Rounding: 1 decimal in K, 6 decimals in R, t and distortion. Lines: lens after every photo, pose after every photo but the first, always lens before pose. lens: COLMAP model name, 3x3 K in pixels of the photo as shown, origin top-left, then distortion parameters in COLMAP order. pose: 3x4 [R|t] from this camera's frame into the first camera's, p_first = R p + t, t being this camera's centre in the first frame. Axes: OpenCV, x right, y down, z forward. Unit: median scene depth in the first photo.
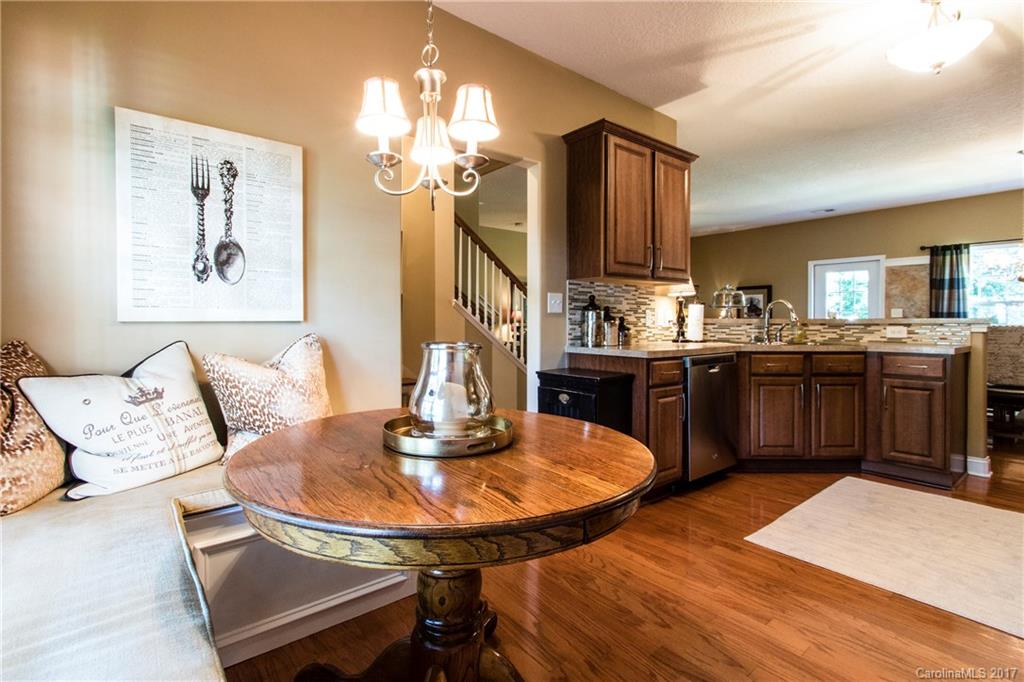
lens RADIAL K [[478.9, 0, 504.5], [0, 478.9, 320.6], [0, 0, 1]] dist [-0.017656, 0.000013]
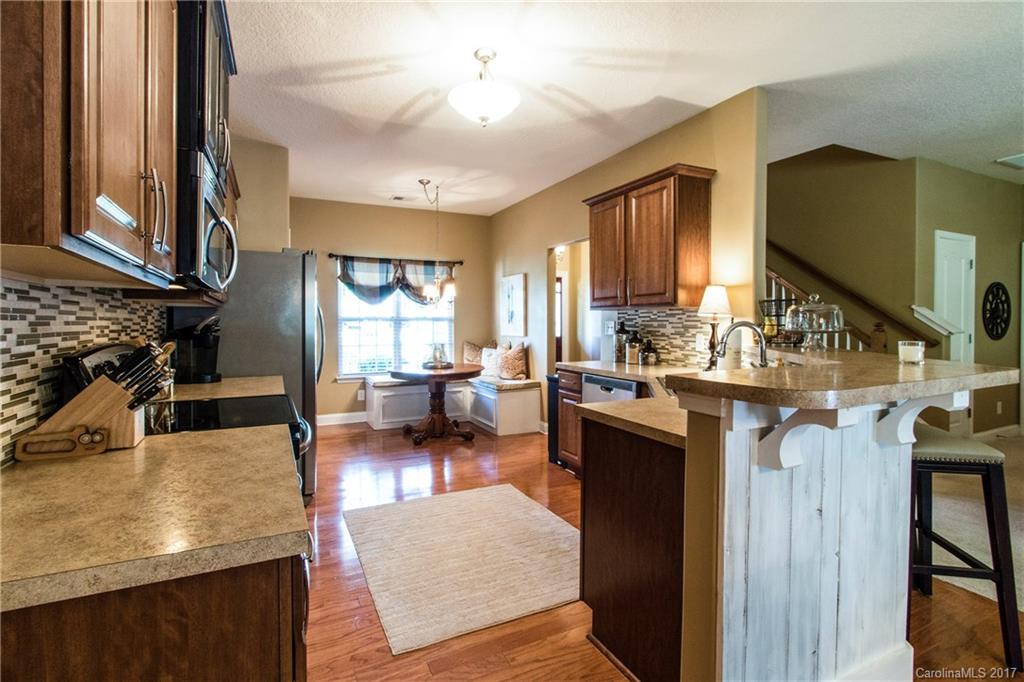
lens RADIAL K [[478.9, 0, 510.4], [0, 478.9, 334.7], [0, 0, 1]] dist [-0.017656, 0.000013]
pose [[-0.206887, 0.020019, -0.978160, 1.359410], [-0.002142, 0.999779, 0.020915, -0.041179], [0.978363, 0.006422, -0.206798, 0.888324]]
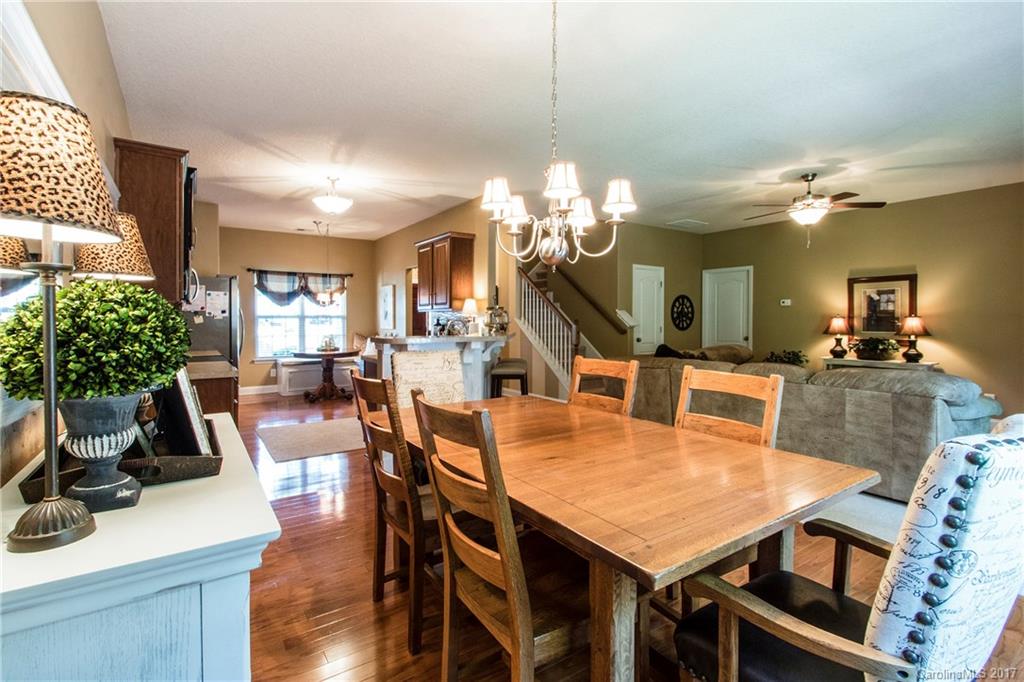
lens RADIAL K [[478.9, 0, 512.3], [0, 478.9, 334.0], [0, 0, 1]] dist [-0.017656, 0.000013]
pose [[-0.068484, 0.024004, -0.997363, 2.041917], [-0.003488, 0.999699, 0.024300, -0.035640], [0.997646, 0.005143, -0.068380, 1.339055]]
